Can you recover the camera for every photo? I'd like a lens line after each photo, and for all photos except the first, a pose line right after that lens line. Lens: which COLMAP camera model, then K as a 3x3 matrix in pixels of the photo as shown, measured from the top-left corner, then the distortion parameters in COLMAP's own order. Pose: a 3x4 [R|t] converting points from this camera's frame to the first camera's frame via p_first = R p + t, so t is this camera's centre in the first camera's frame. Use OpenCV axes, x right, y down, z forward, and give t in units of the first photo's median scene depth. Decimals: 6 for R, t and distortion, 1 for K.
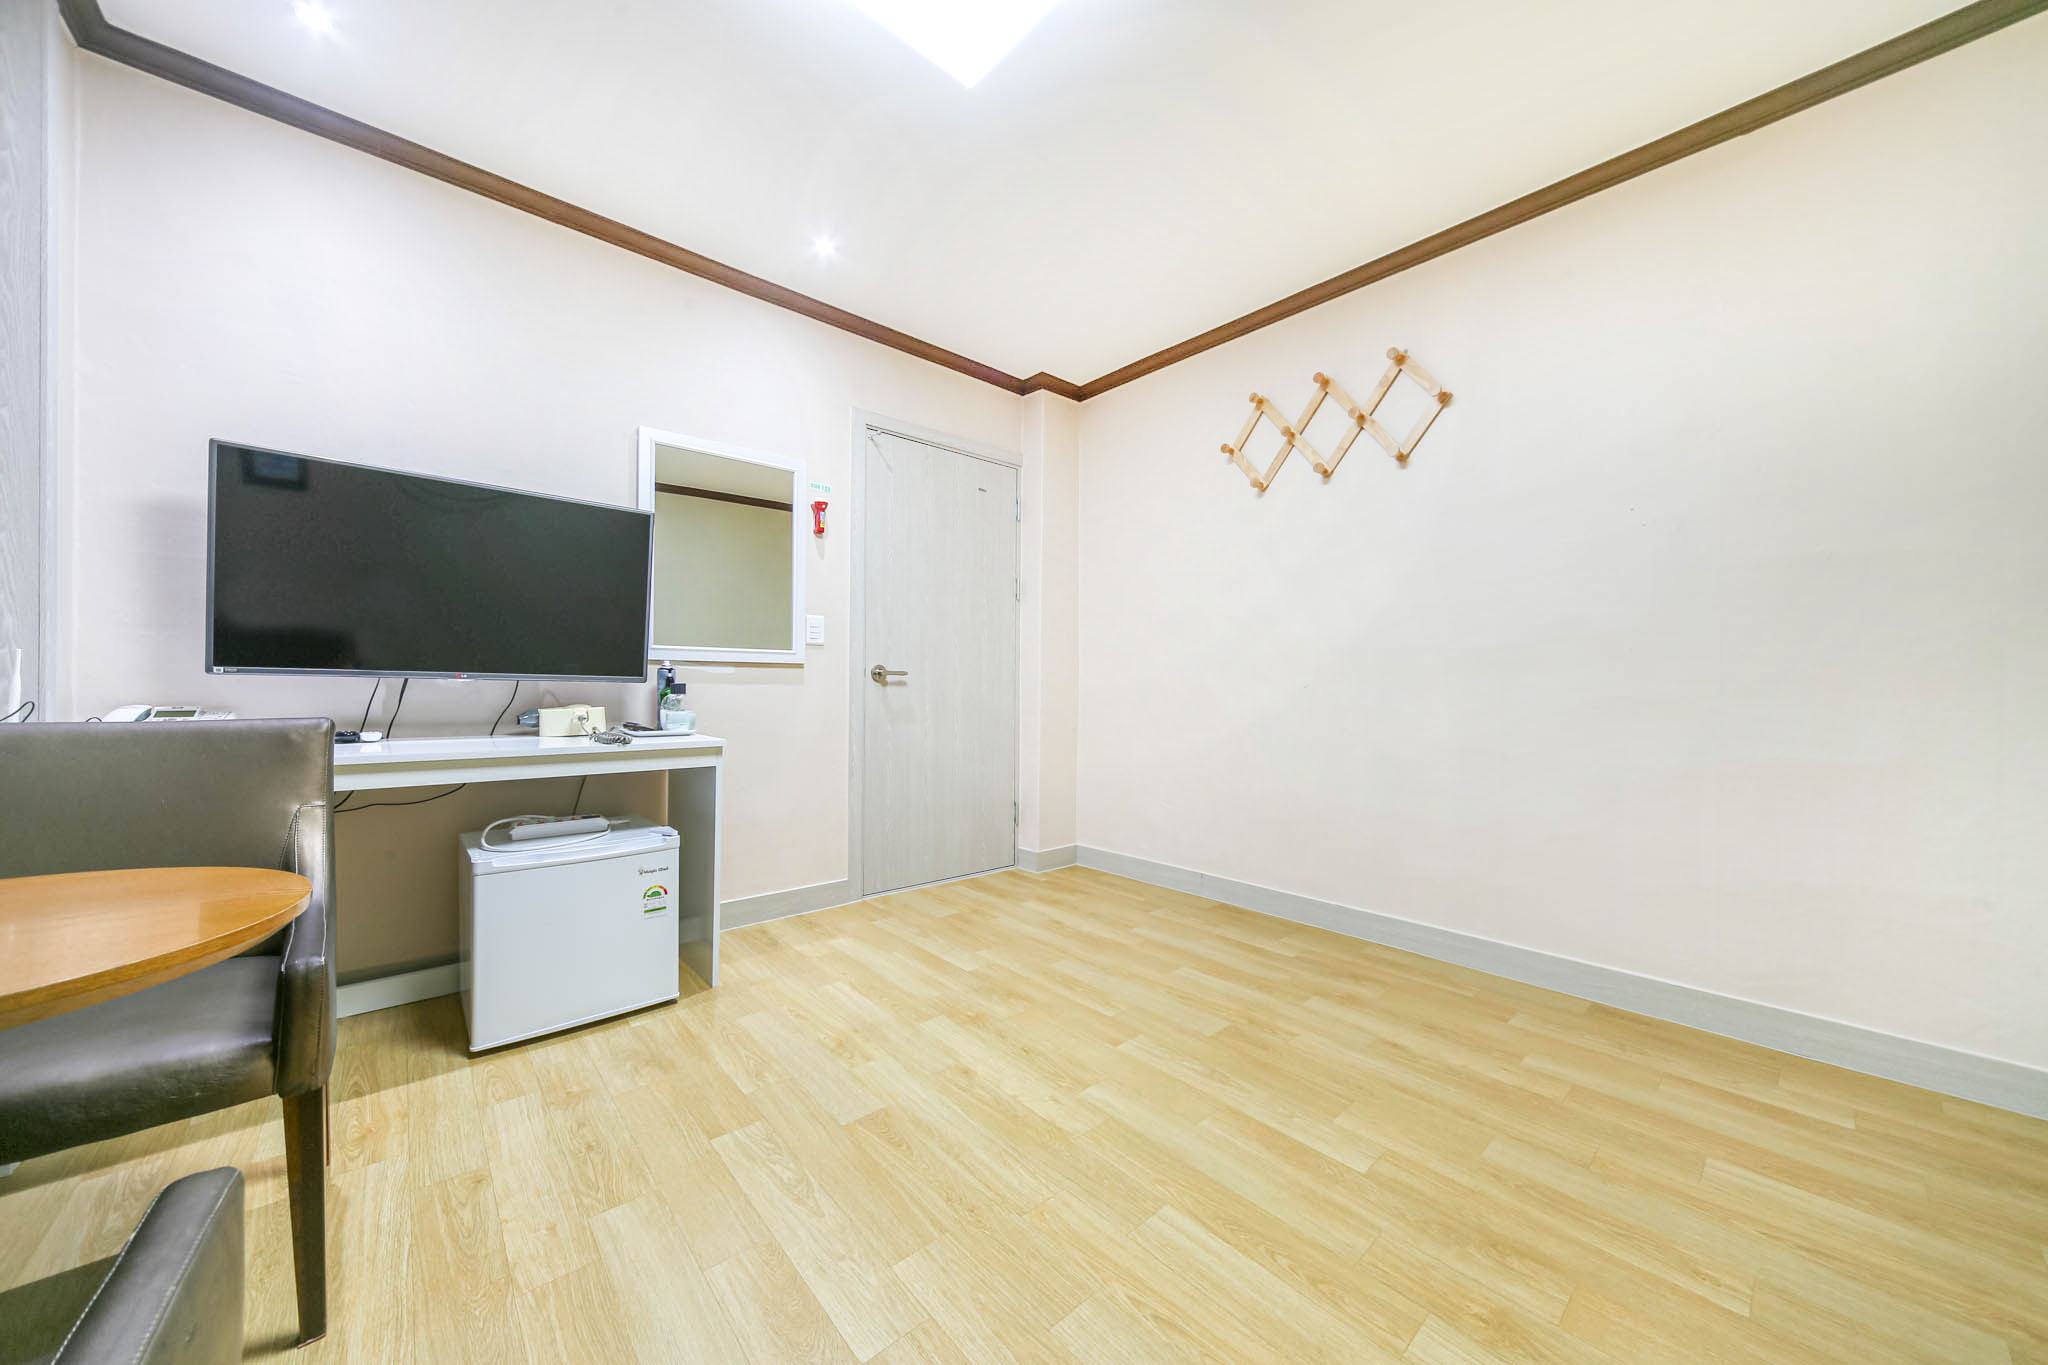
lens RADIAL K [[713.5, 0, 1031.2], [0, 713.5, 680.7], [0, 0, 1]] dist [-0.001304, 0.000148]
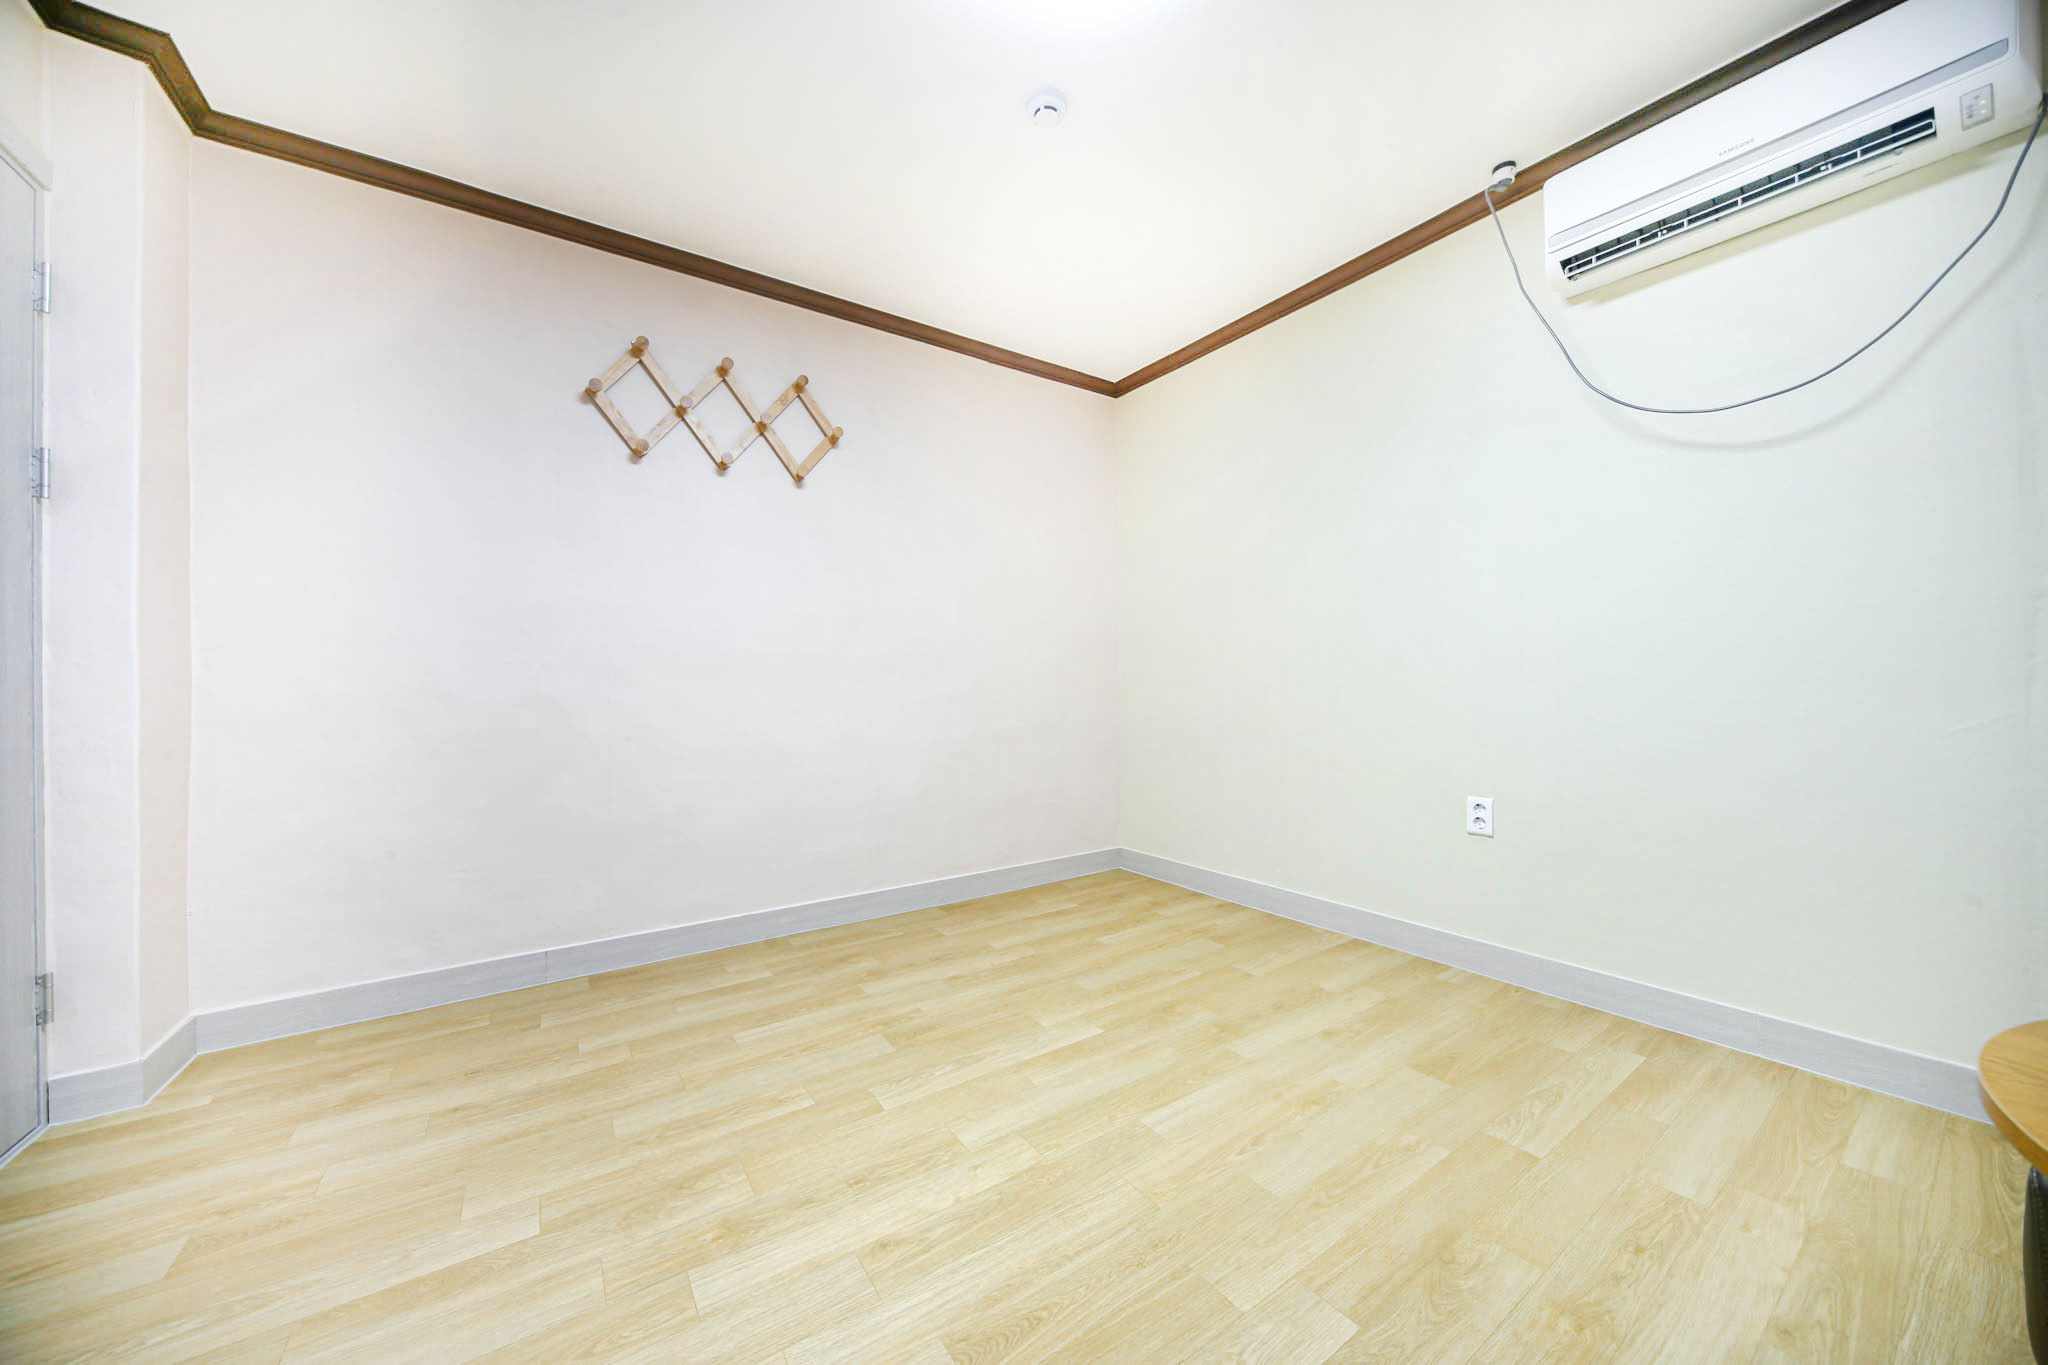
lens RADIAL K [[704.3, 0, 1037.6], [0, 704.3, 801.7], [0, 0, 1]] dist [-0.003125, -0.000089]
pose [[0.116900, -0.163791, 0.979544, -0.444039], [-0.001119, 0.986284, 0.165052, 0.004241], [-0.993143, -0.020391, 0.115113, 0.511579]]
